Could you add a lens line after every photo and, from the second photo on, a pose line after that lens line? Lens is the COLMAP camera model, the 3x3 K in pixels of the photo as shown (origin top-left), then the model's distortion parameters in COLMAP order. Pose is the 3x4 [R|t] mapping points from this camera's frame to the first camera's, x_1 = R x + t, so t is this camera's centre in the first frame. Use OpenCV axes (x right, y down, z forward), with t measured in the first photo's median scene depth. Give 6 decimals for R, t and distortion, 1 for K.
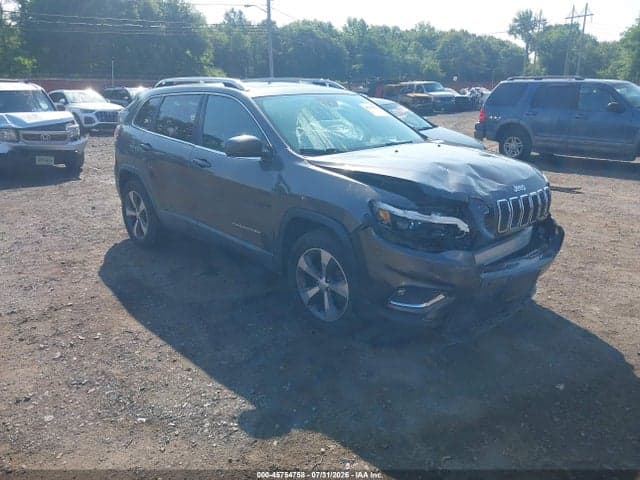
lens RADIAL K [[510.6, 0, 322.7], [0, 510.6, 237.3], [0, 0, 1]] dist [0.004102, 0.000350]
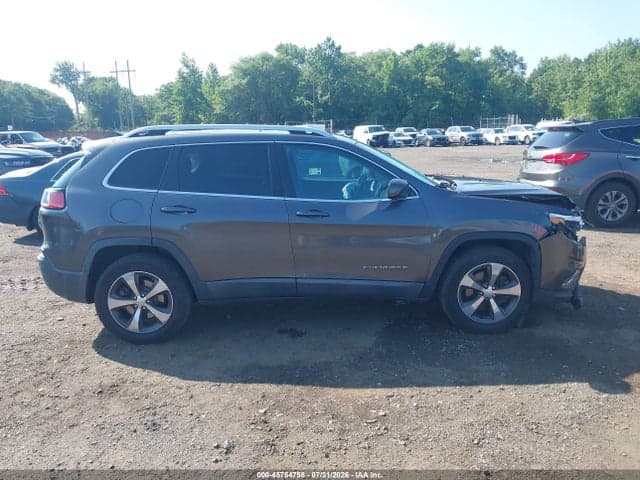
lens RADIAL K [[510.6, 0, 320.1], [0, 510.6, 240.0], [0, 0, 1]] dist [0.004102, 0.000350]
pose [[0.674328, -0.159988, 0.720892, -0.416084], [0.220917, 0.975244, 0.009790, -0.048054], [-0.704611, 0.152656, 0.692979, 0.158181]]
